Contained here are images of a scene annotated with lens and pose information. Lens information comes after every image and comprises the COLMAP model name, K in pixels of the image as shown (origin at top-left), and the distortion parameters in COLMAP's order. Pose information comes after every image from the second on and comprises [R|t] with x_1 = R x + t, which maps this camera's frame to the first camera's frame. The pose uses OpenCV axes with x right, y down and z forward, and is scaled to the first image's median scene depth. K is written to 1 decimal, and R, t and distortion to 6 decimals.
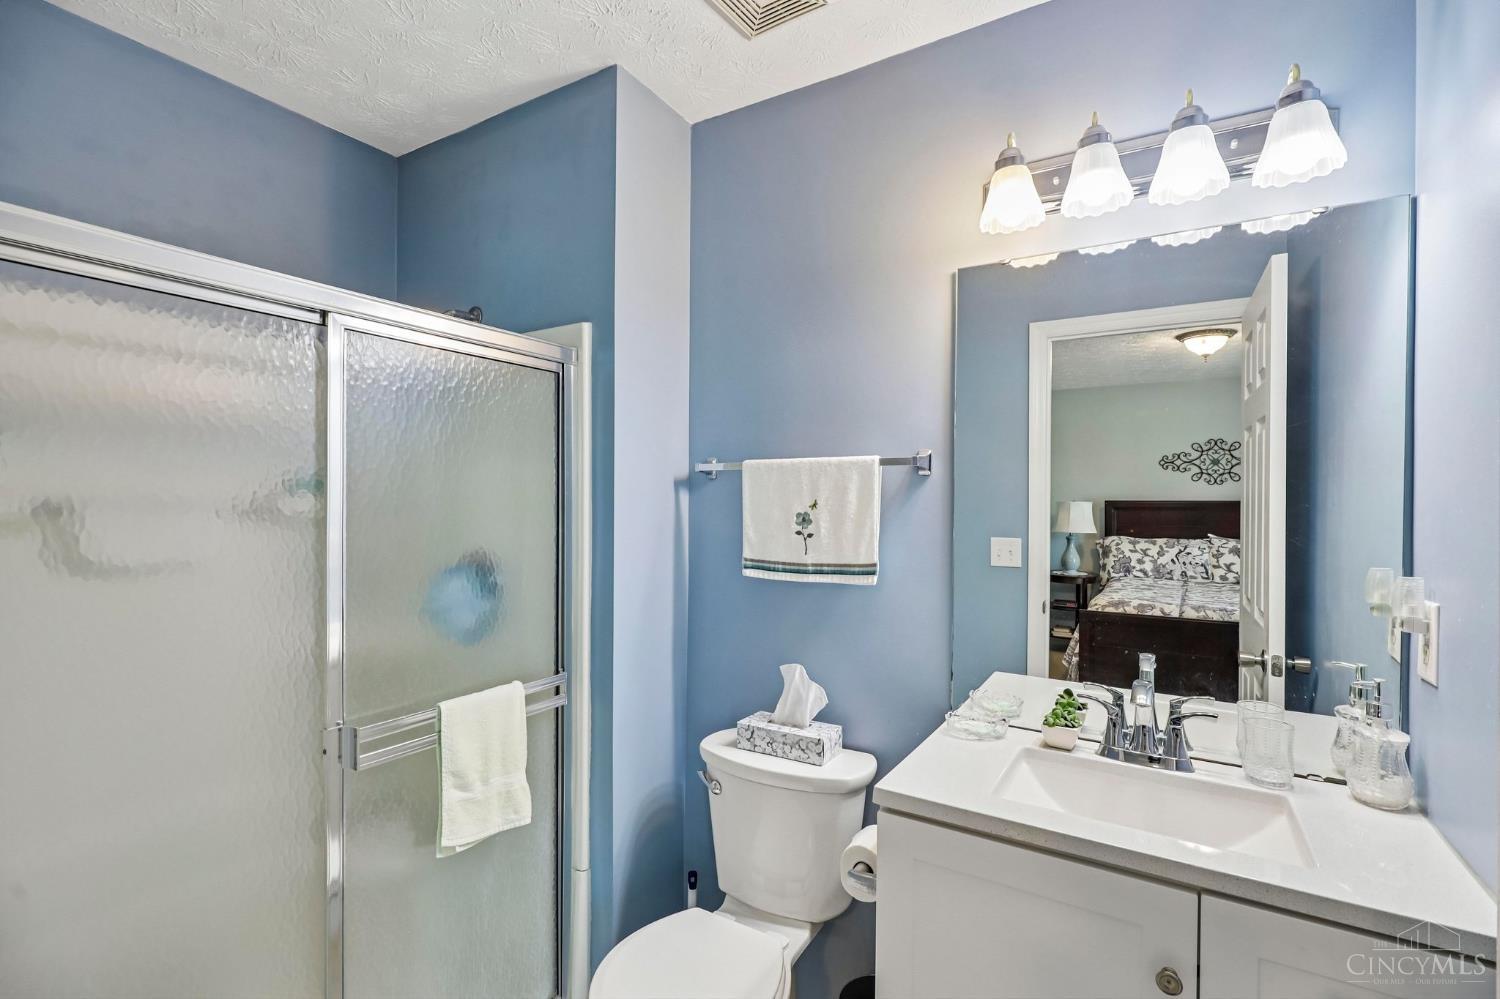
lens RADIAL K [[685.9, 0, 752.5], [0, 685.9, 502.8], [0, 0, 1]] dist [-0.002225, 0.000442]
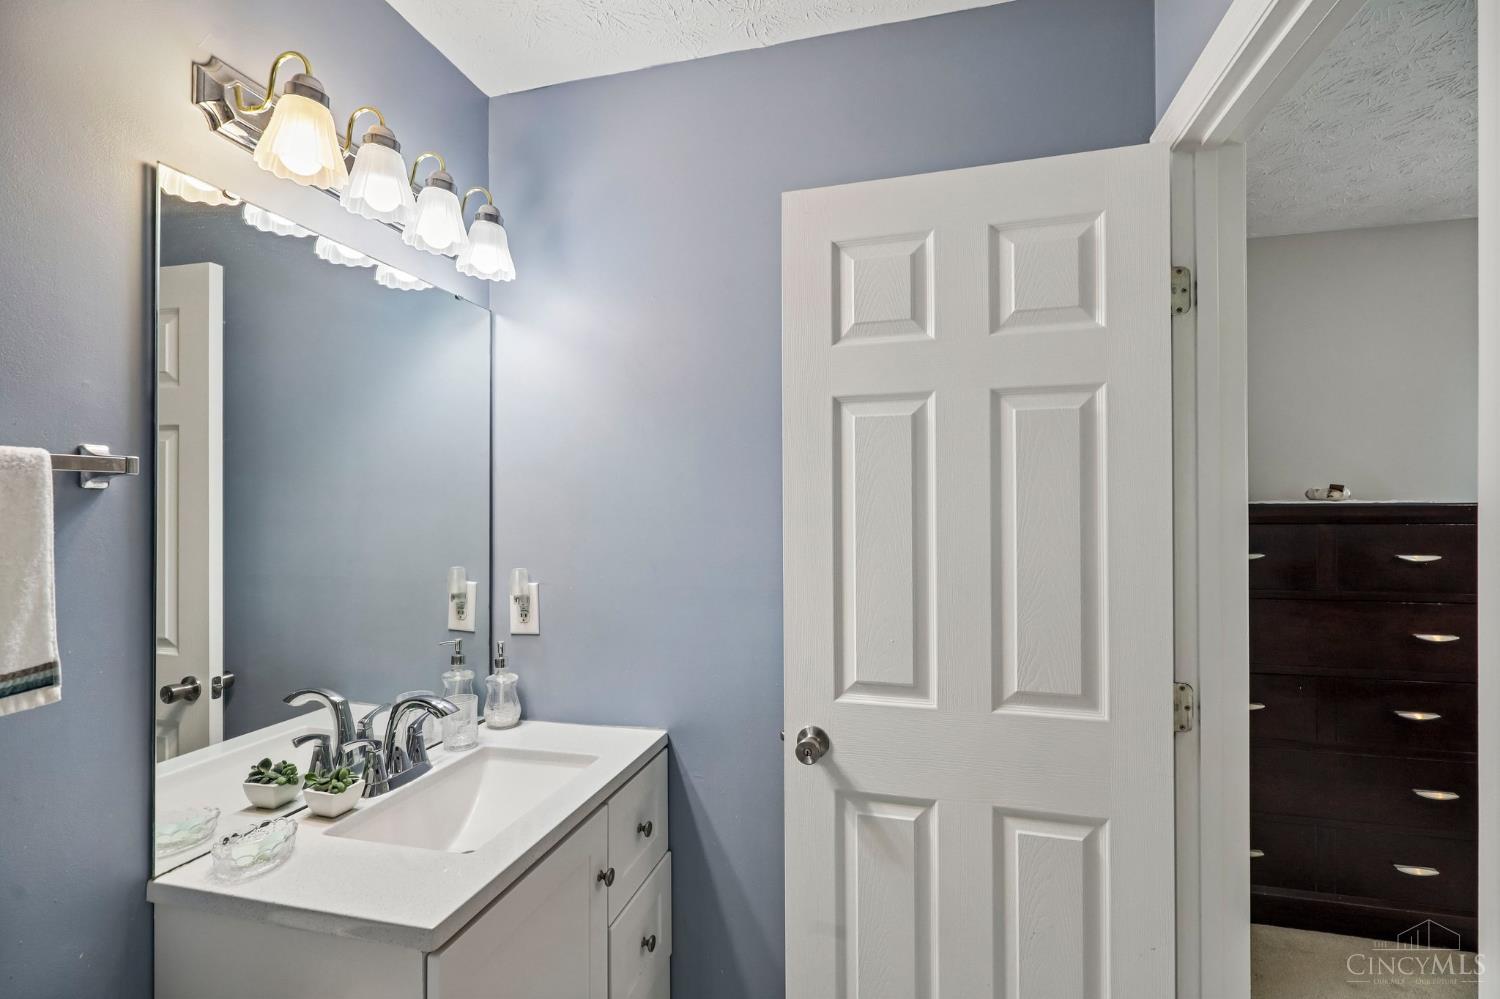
lens RADIAL K [[685.9, 0, 752.5], [0, 685.9, 502.8], [0, 0, 1]] dist [-0.002225, 0.000442]
pose [[-0.282523, -0.001806, 0.959259, -0.455651], [0.002559, 0.999993, 0.002637, -0.029590], [-0.959257, 0.003200, -0.282516, 0.647339]]
